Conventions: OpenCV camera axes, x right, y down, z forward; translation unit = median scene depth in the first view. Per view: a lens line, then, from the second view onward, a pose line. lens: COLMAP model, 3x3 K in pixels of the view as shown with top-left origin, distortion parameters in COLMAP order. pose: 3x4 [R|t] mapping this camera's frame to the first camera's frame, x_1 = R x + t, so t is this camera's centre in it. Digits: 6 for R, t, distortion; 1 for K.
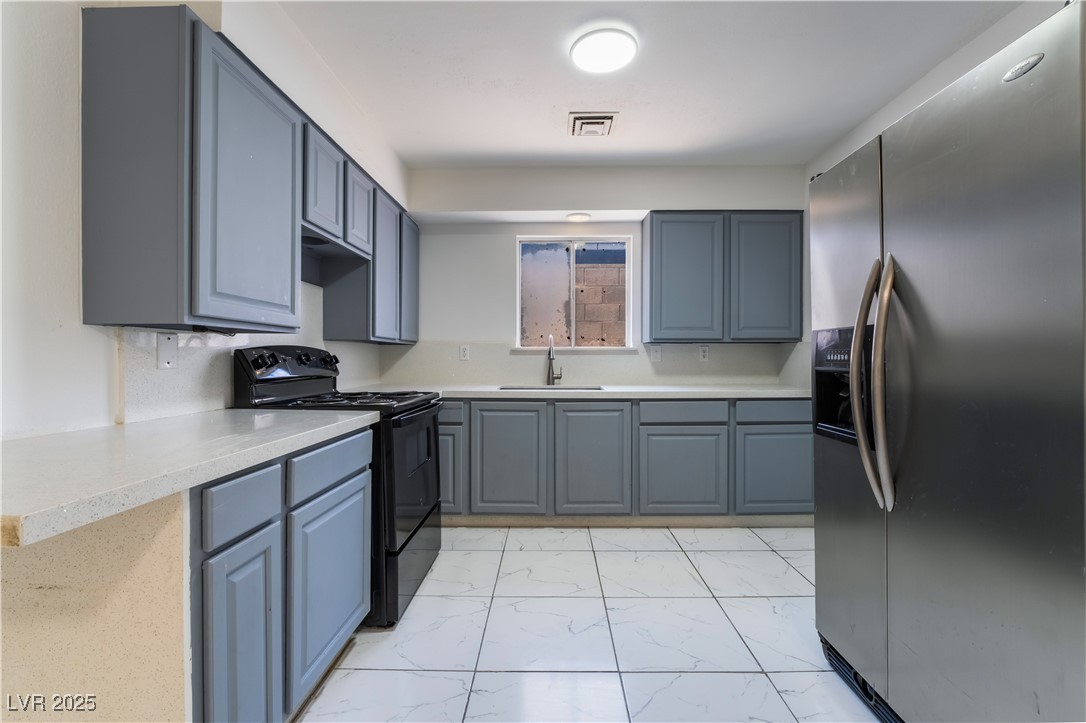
lens RADIAL K [[467.5, 0, 541.2], [0, 467.5, 358.9], [0, 0, 1]] dist [-0.019058, -0.000158]
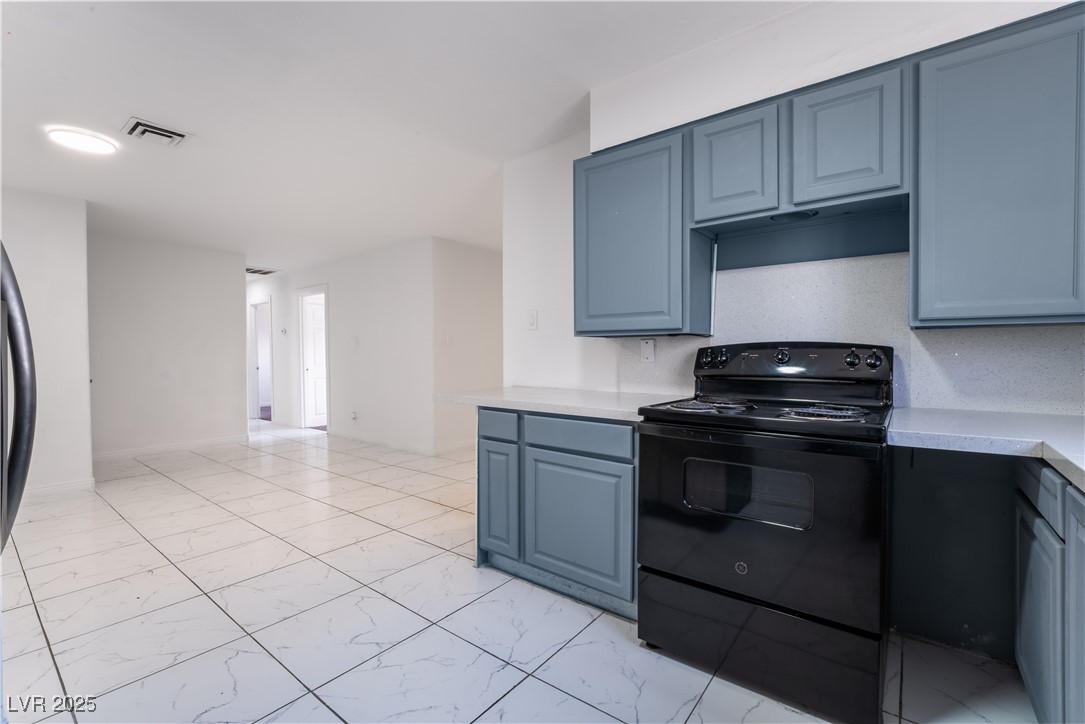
lens RADIAL K [[467.1, 0, 542.8], [0, 467.1, 357.9], [0, 0, 1]] dist [-0.019058, -0.000158]
pose [[-0.591769, 0.011881, -0.806020, 0.337290], [0.004186, 0.999923, 0.011666, -0.007518], [0.806097, 0.003530, -0.591773, 0.854541]]
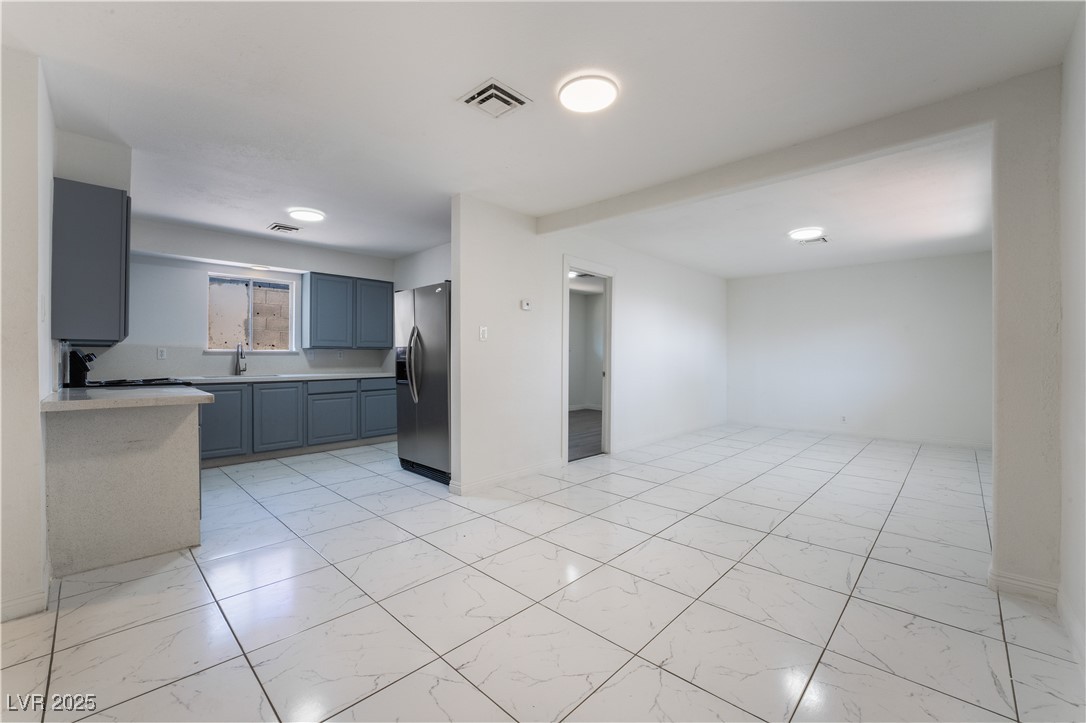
lens RADIAL K [[439.3, 0, 539.6], [0, 439.3, 359.4], [0, 0, 1]] dist [-0.001885, -0.000086]
pose [[0.675113, -0.003480, 0.737706, -0.424099], [0.003749, 0.999992, 0.001287, 0.007653], [-0.737705, 0.001897, 0.675121, -0.775247]]
